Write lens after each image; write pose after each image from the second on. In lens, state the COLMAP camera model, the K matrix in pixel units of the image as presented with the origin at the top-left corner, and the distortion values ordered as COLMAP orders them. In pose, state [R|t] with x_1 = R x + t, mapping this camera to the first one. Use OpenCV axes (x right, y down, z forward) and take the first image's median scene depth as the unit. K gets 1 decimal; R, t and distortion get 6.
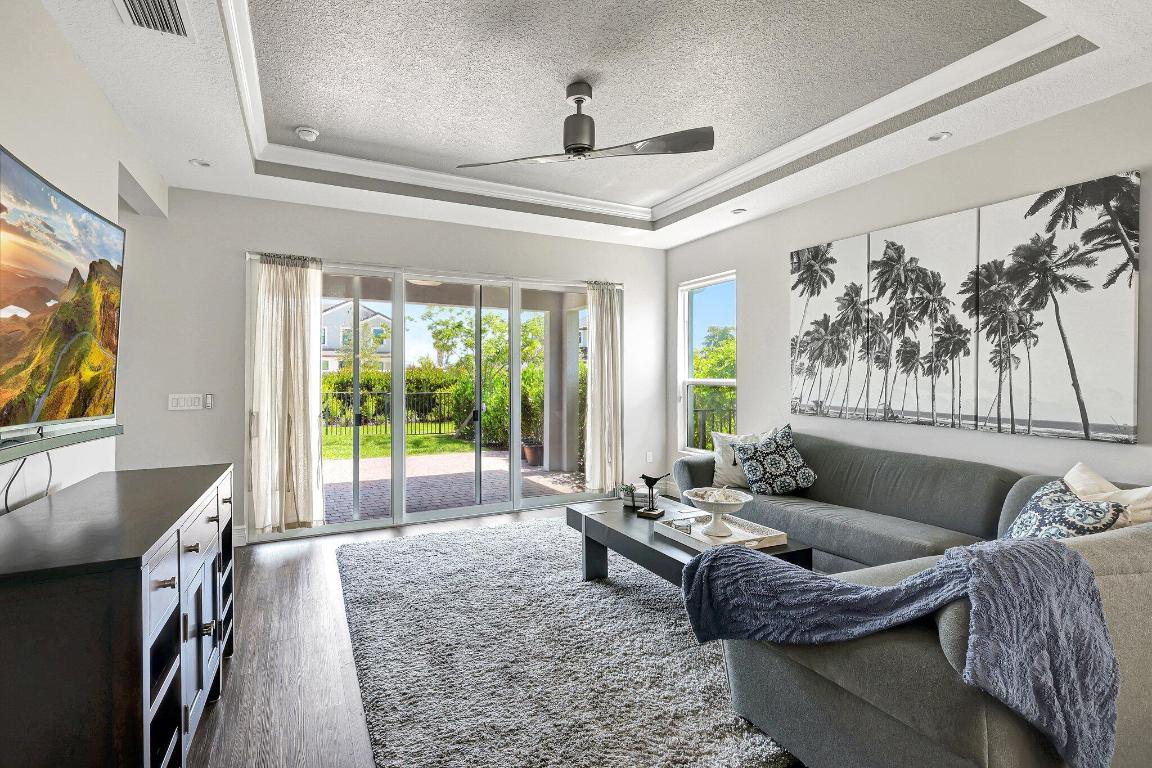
lens RADIAL K [[542.5, 0, 575.0], [0, 542.5, 373.9], [0, 0, 1]] dist [0.002316, 0.000294]
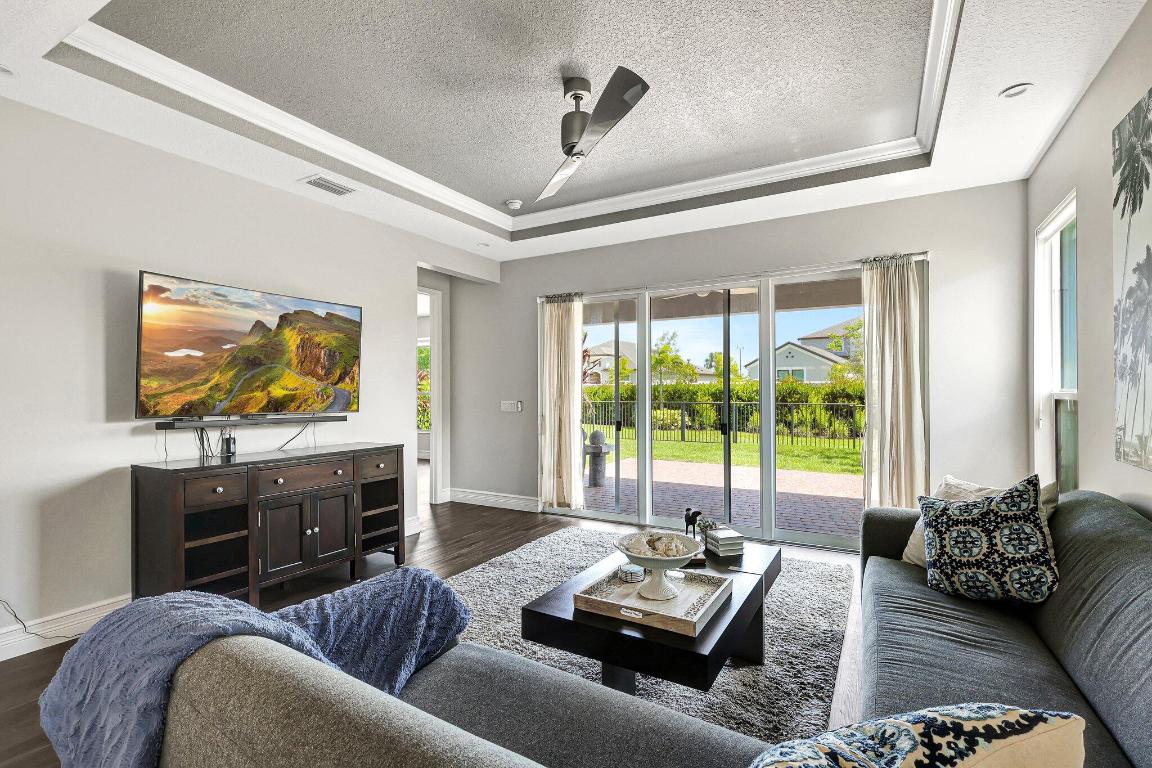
lens RADIAL K [[532.4, 0, 577.0], [0, 532.4, 388.8], [0, 0, 1]] dist [0.001146, 0.000256]
pose [[0.553014, -0.004317, -0.833161, 0.630505], [0.010424, 0.999944, 0.001739, 0.004239], [0.833107, -0.009647, 0.553028, 0.387515]]
